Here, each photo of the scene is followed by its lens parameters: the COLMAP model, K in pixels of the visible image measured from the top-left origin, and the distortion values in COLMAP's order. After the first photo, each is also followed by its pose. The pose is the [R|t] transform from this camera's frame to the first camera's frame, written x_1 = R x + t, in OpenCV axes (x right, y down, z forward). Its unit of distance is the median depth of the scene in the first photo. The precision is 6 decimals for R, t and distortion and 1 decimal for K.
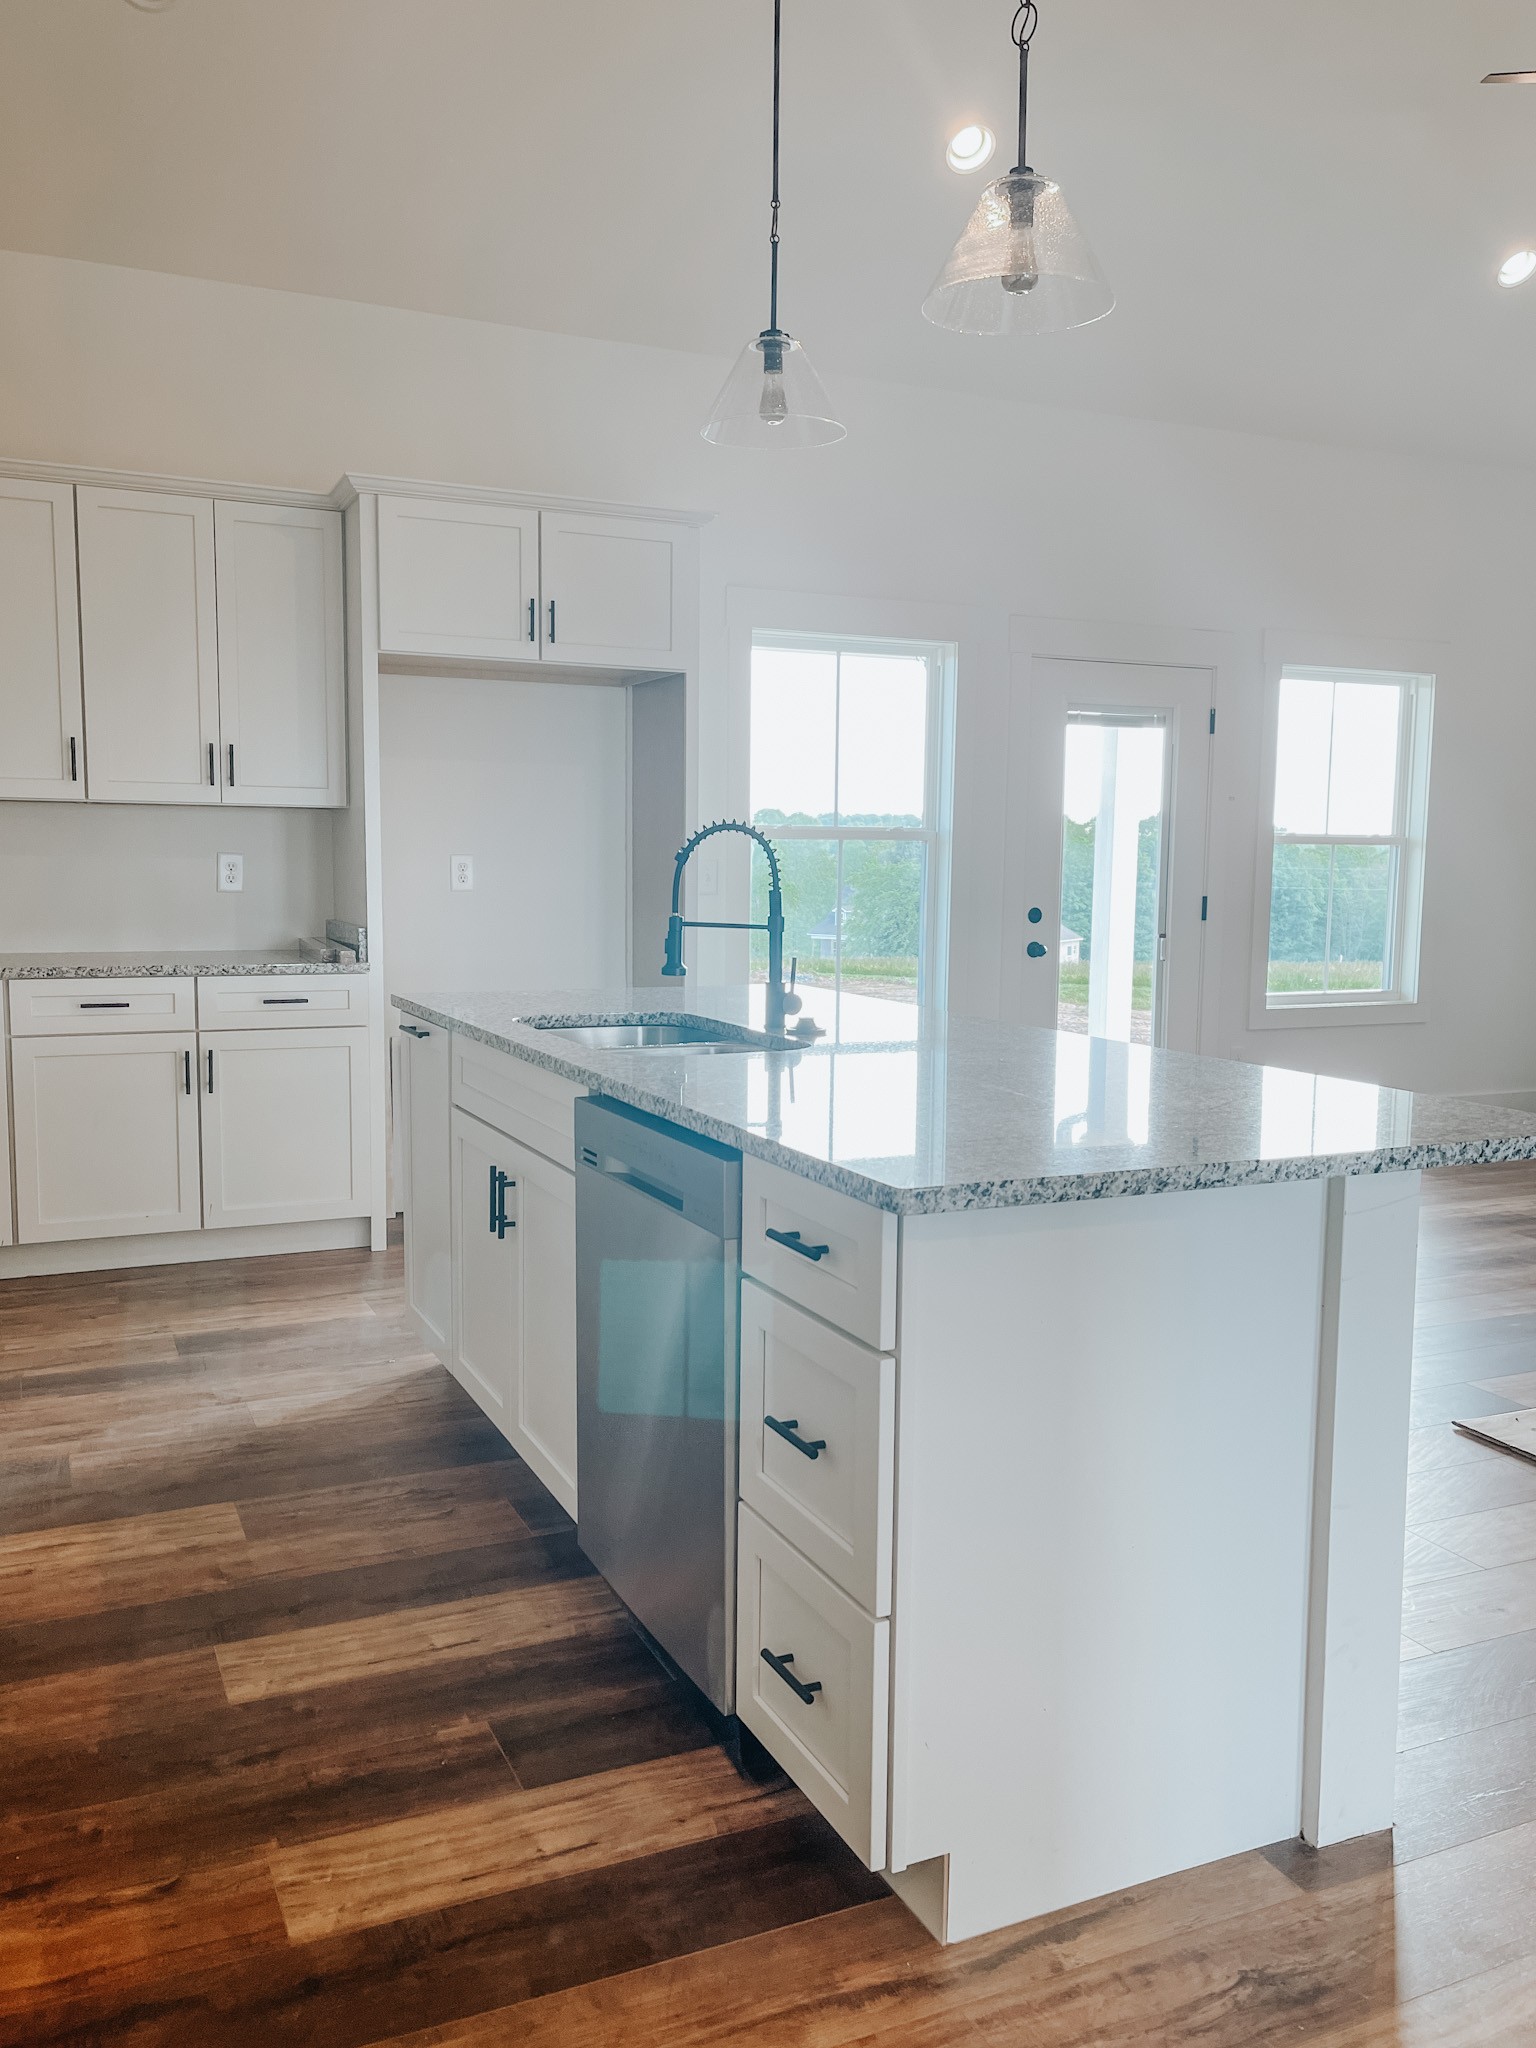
lens RADIAL K [[1571.3, 0, 769.0], [0, 1571.3, 1024.8], [0, 0, 1]] dist [0.063559, -0.066820]
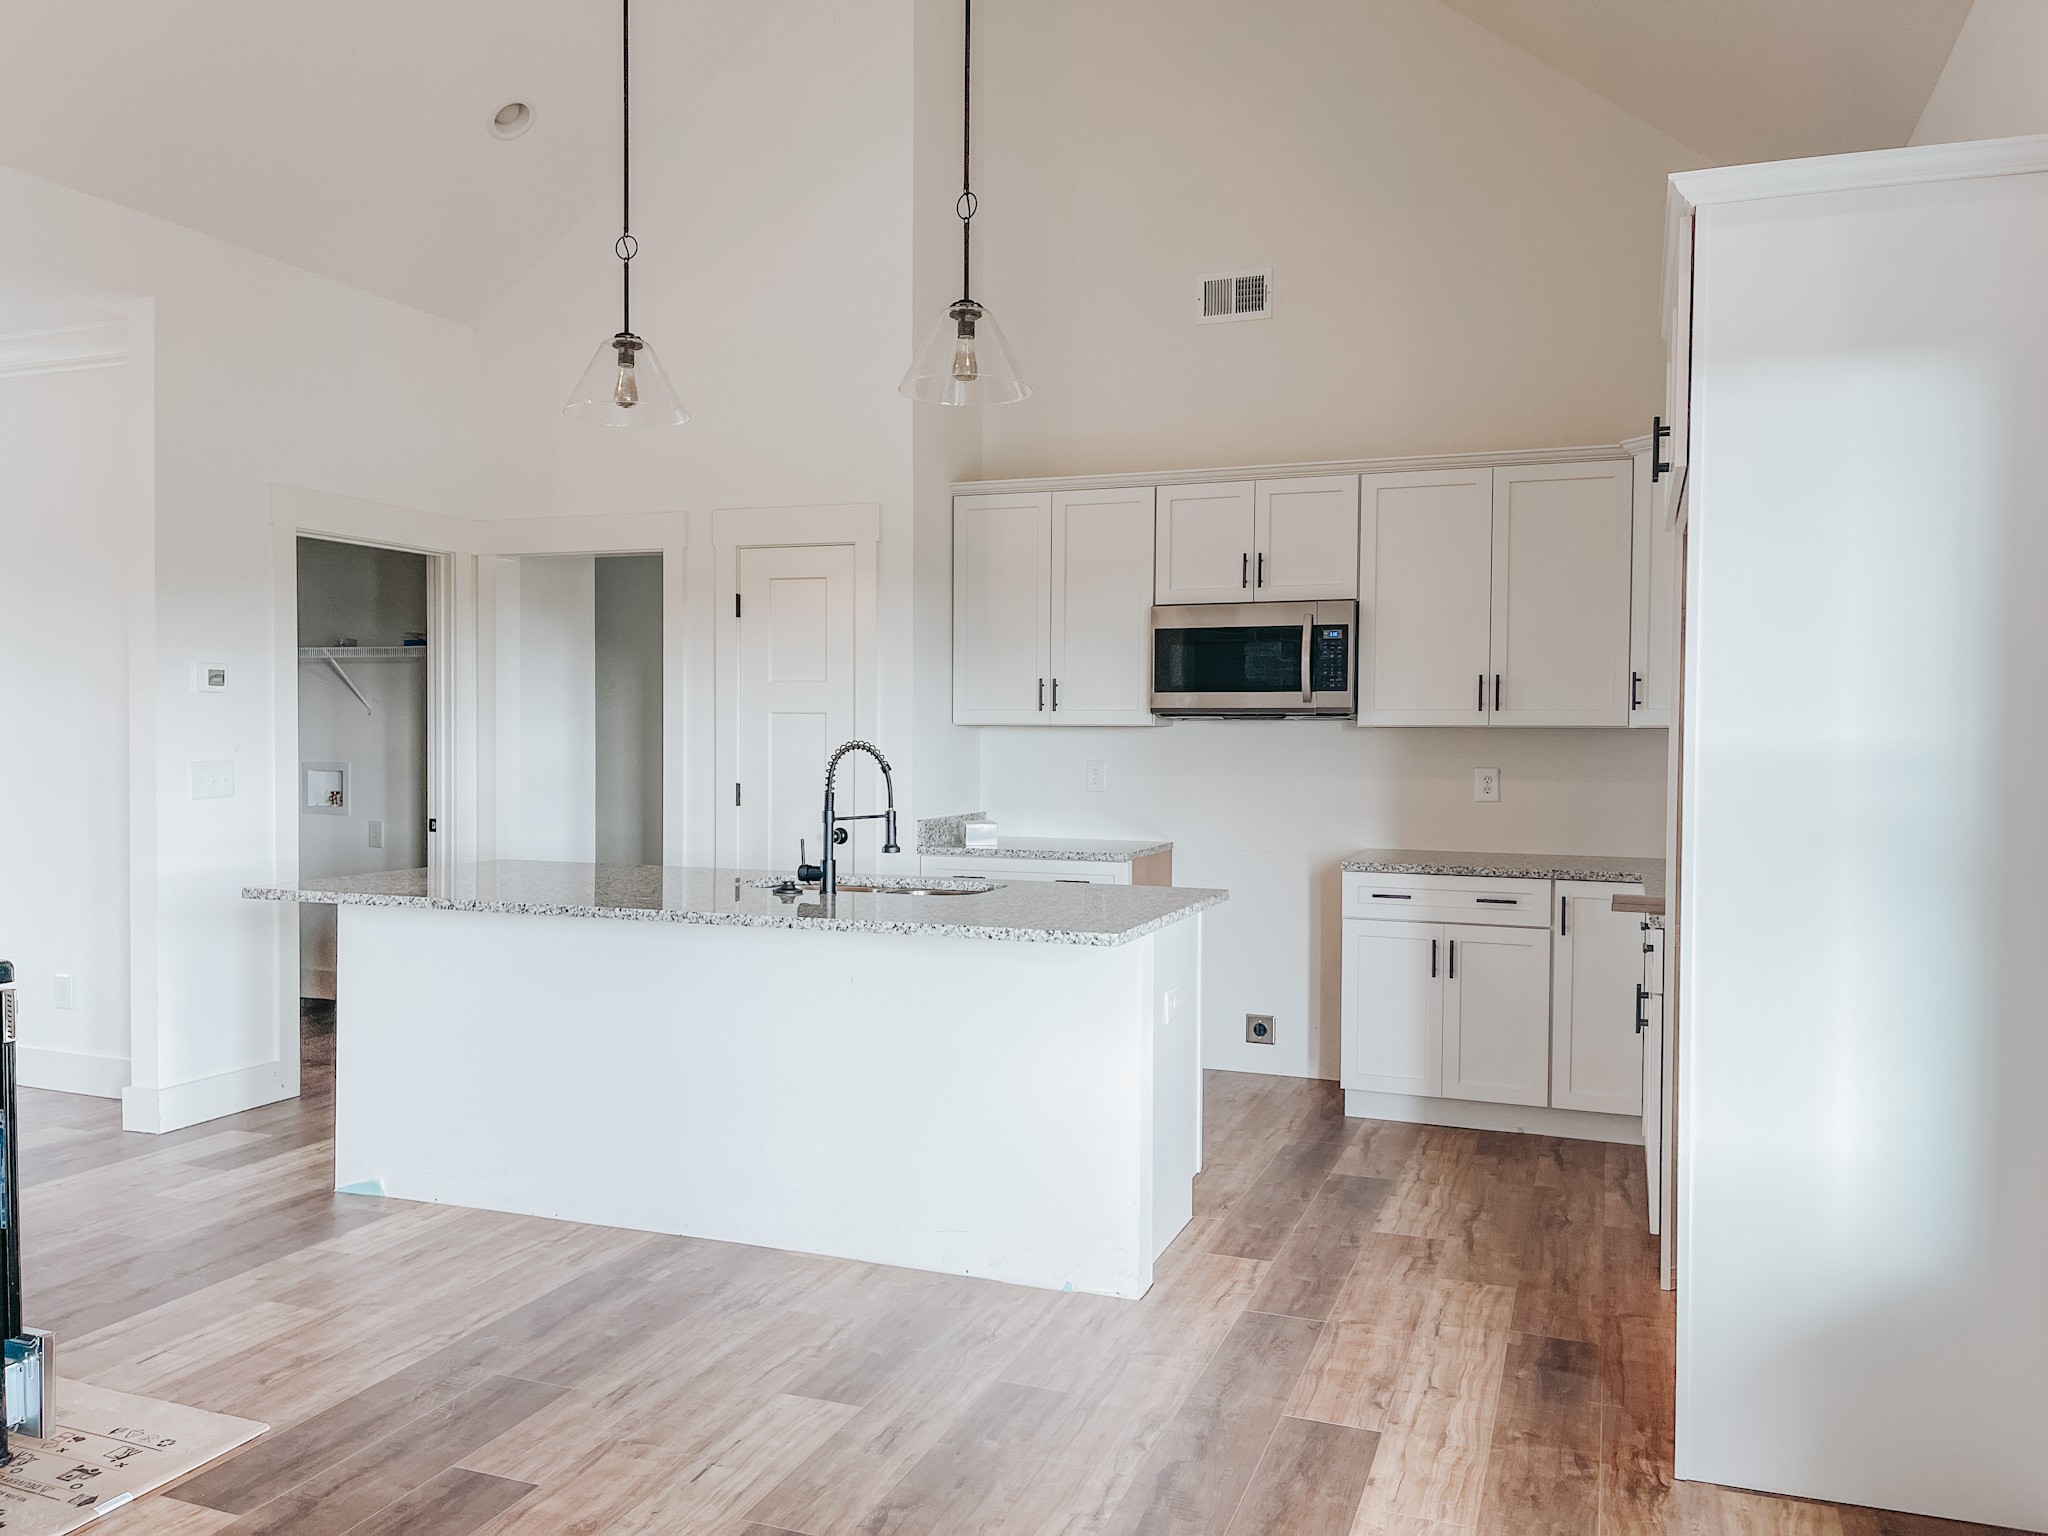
lens RADIAL K [[1571.3, 0, 1022.3], [0, 1571.3, 763.6], [0, 0, 1]] dist [0.063559, -0.066820]
pose [[-0.692419, 0.002867, -0.721489, 0.634088], [-0.088353, 0.992129, 0.088735, -0.181752], [0.716065, 0.125187, -0.686716, 1.505419]]
